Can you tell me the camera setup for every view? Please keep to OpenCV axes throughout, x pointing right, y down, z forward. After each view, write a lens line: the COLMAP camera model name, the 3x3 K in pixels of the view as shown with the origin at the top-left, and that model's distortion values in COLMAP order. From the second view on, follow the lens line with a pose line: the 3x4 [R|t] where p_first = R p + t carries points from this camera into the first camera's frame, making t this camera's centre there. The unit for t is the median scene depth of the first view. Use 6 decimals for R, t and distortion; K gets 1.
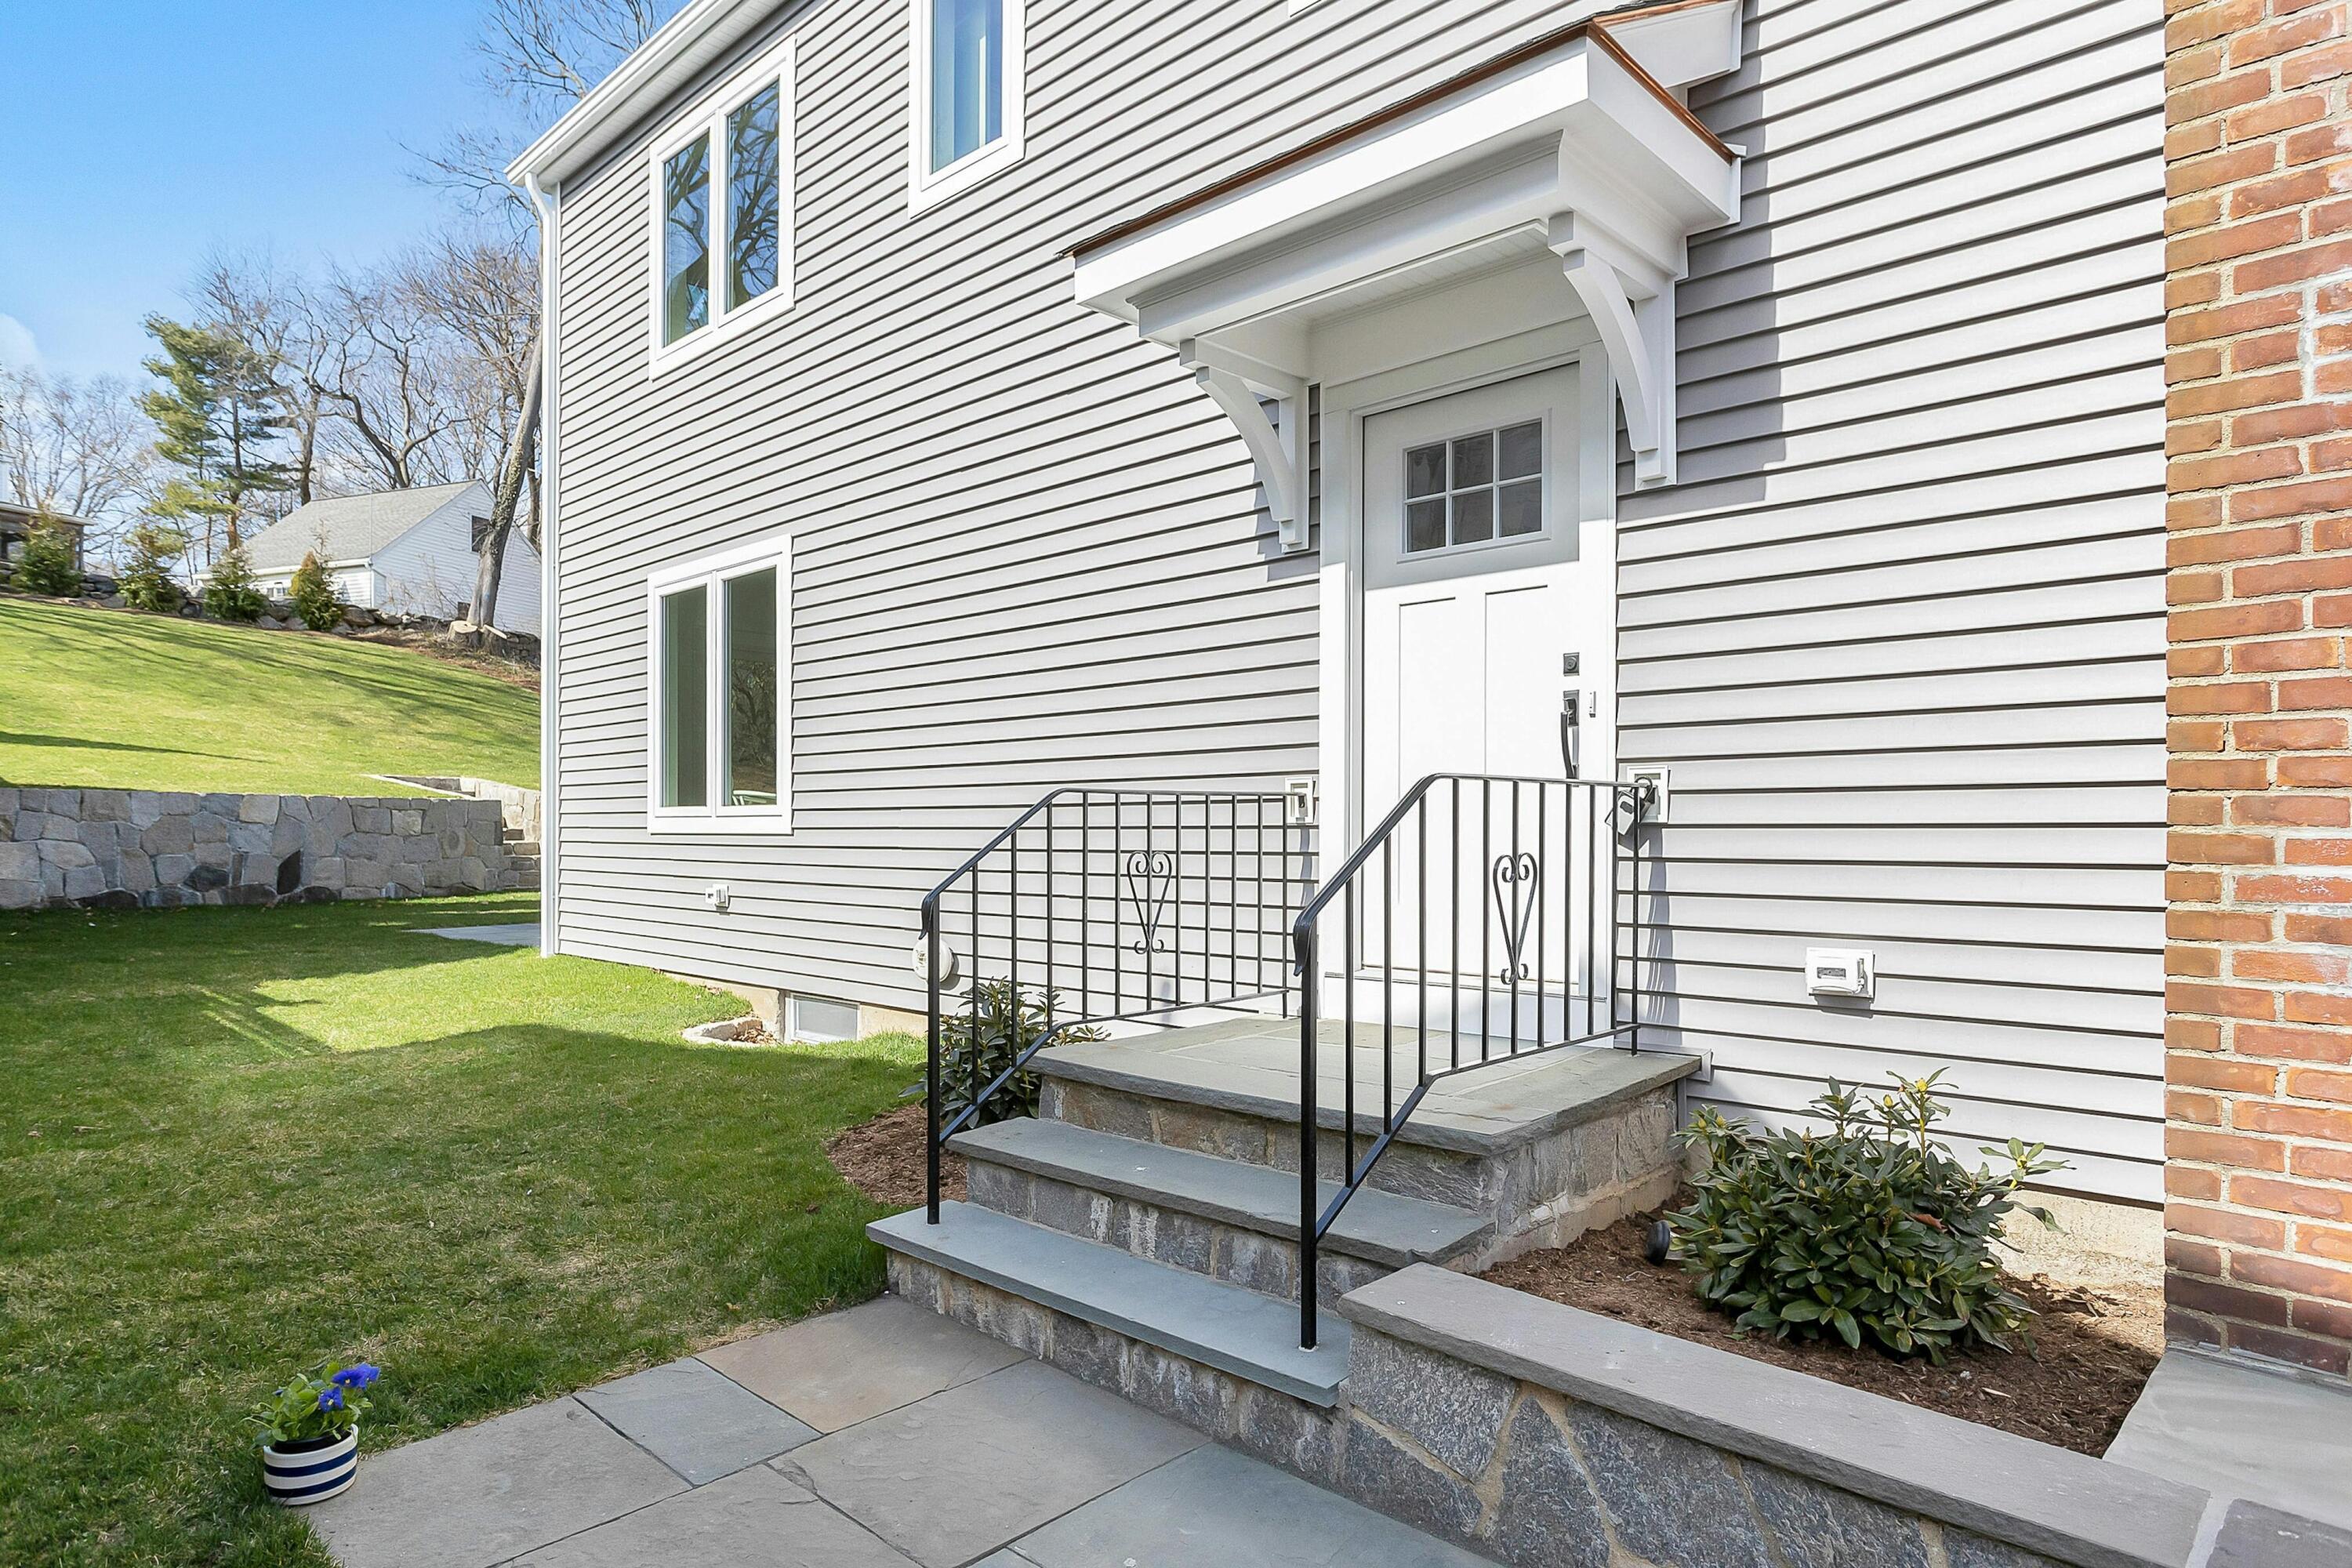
lens RADIAL K [[1349.1, 0, 1171.4], [0, 1349.1, 847.1], [0, 0, 1]] dist [-0.015894, -0.002383]
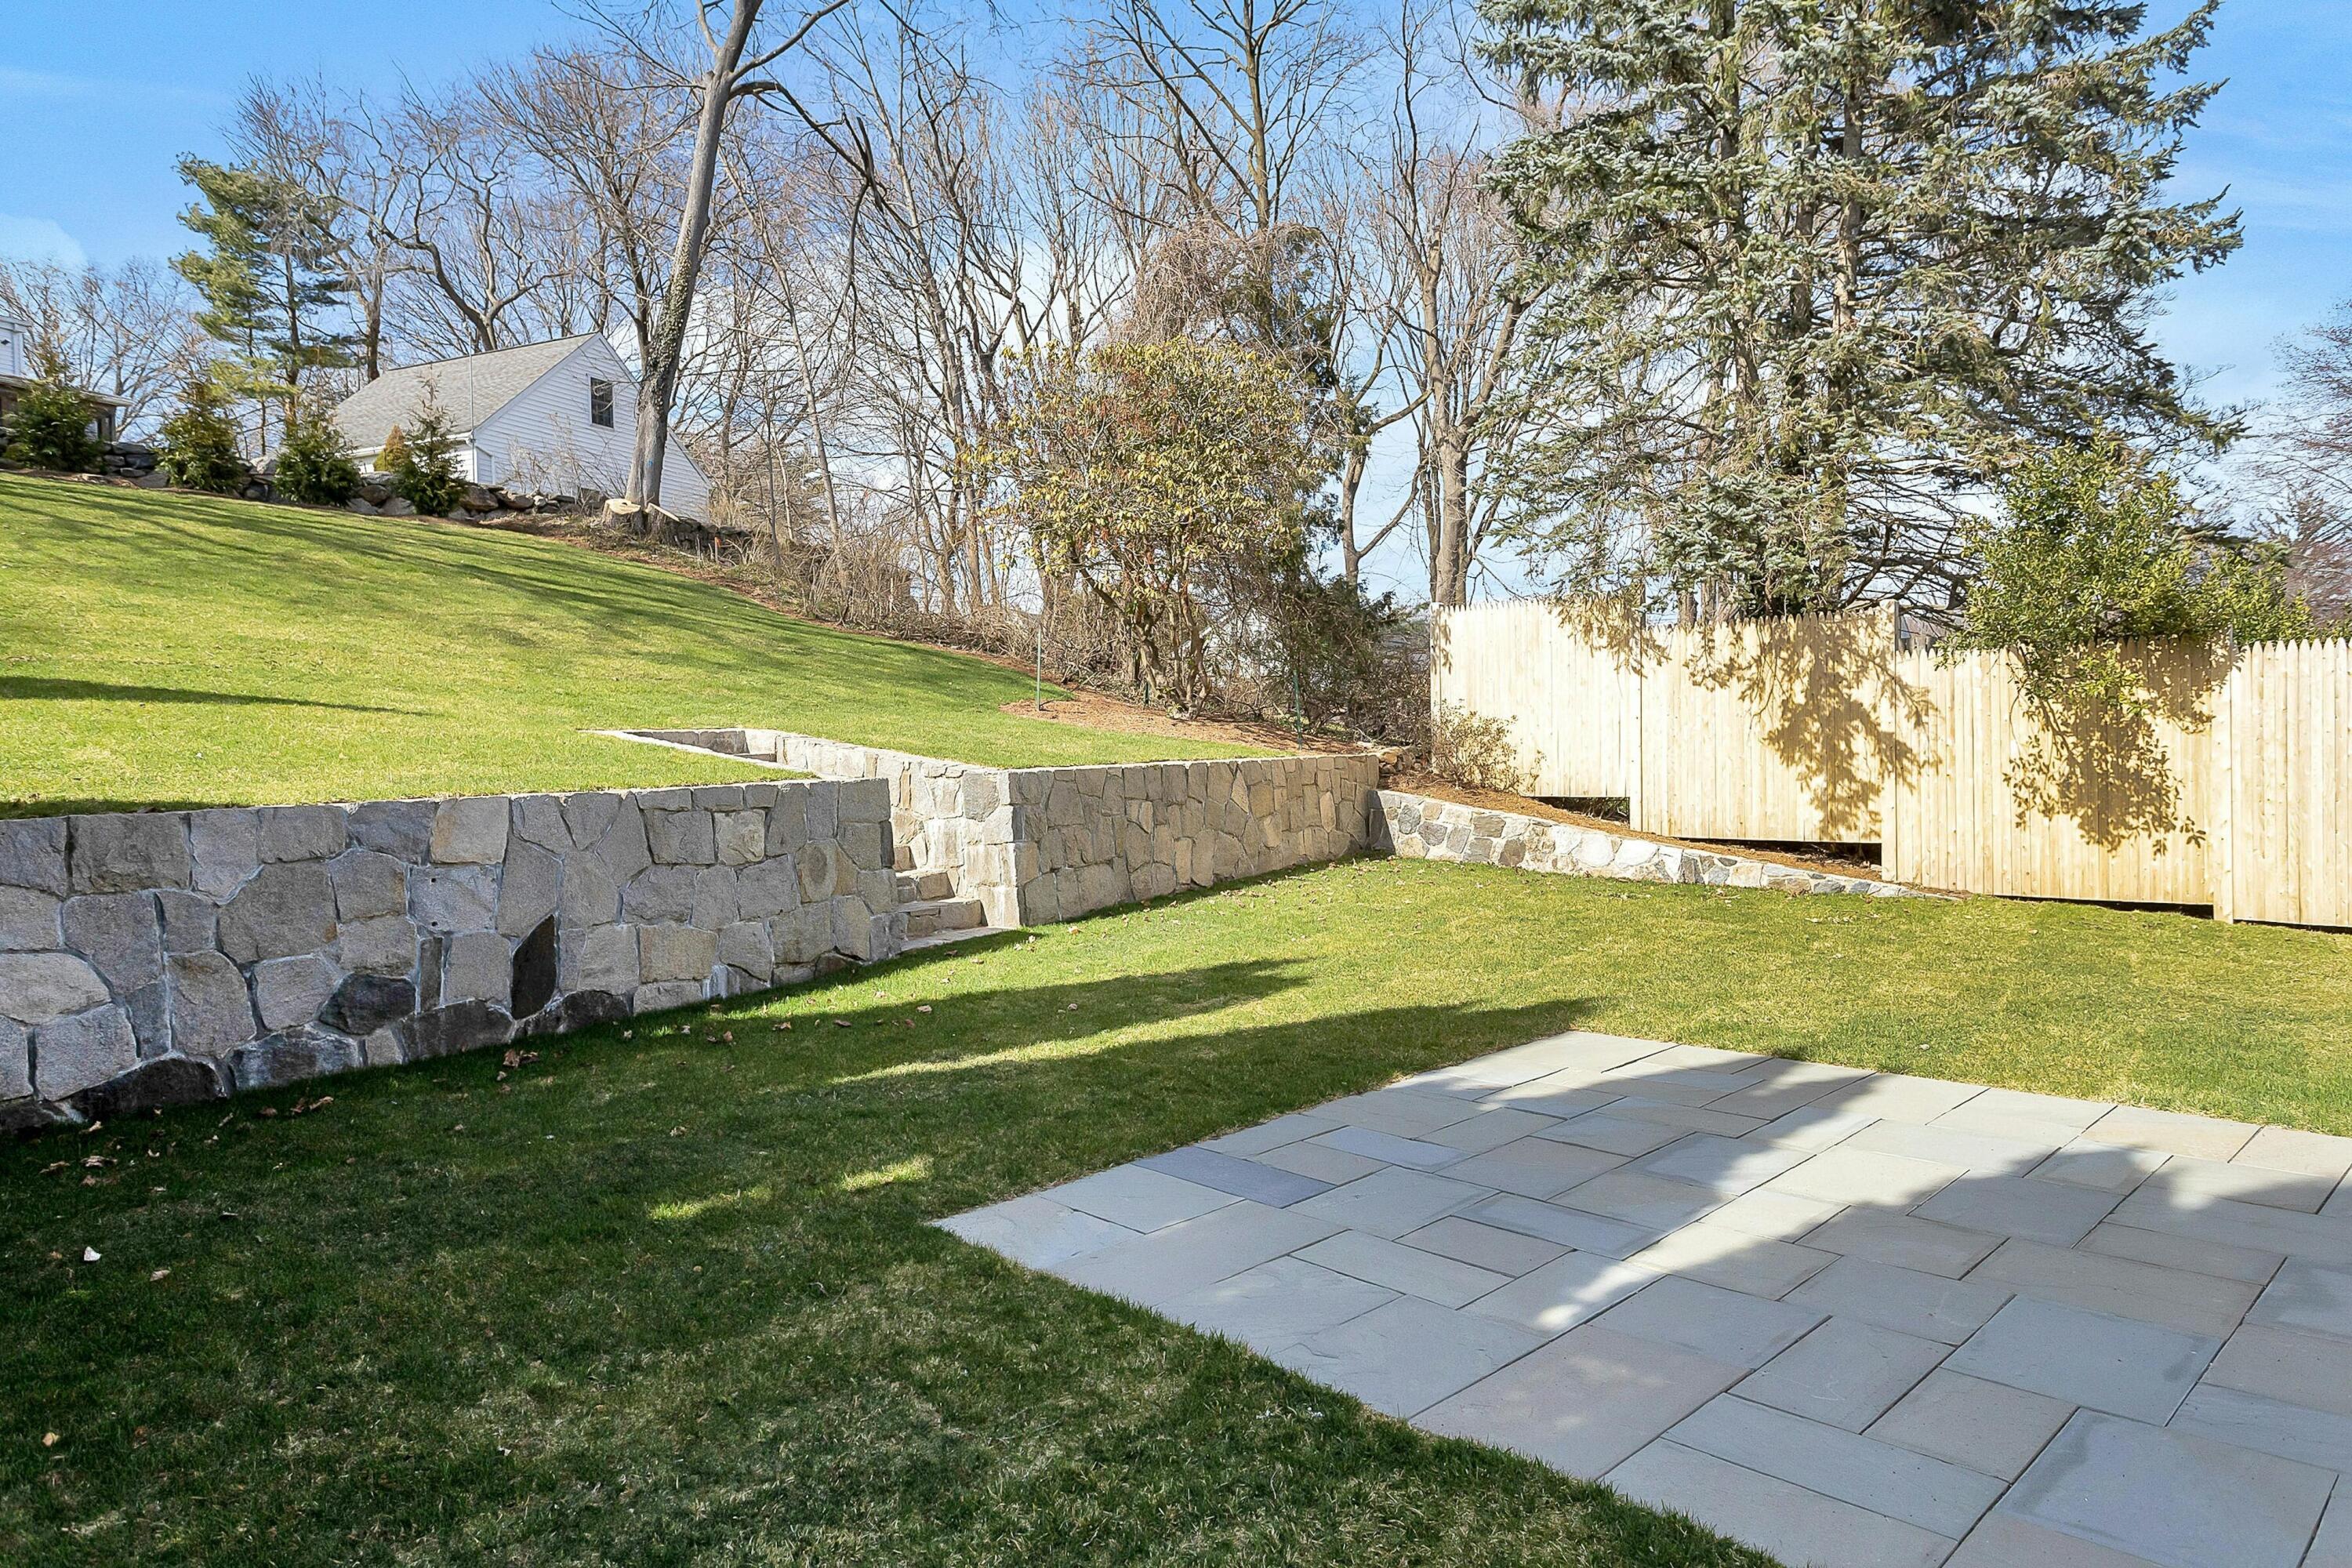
lens RADIAL K [[1477.7, 0, 1170.9], [0, 1477.7, 780.9], [0, 0, 1]] dist [0.000908, 0.000852]
pose [[0.996984, -0.022409, -0.074298, -0.206352], [0.023455, 0.999637, 0.013239, -0.023268], [0.073974, -0.014941, 0.997148, 0.263899]]
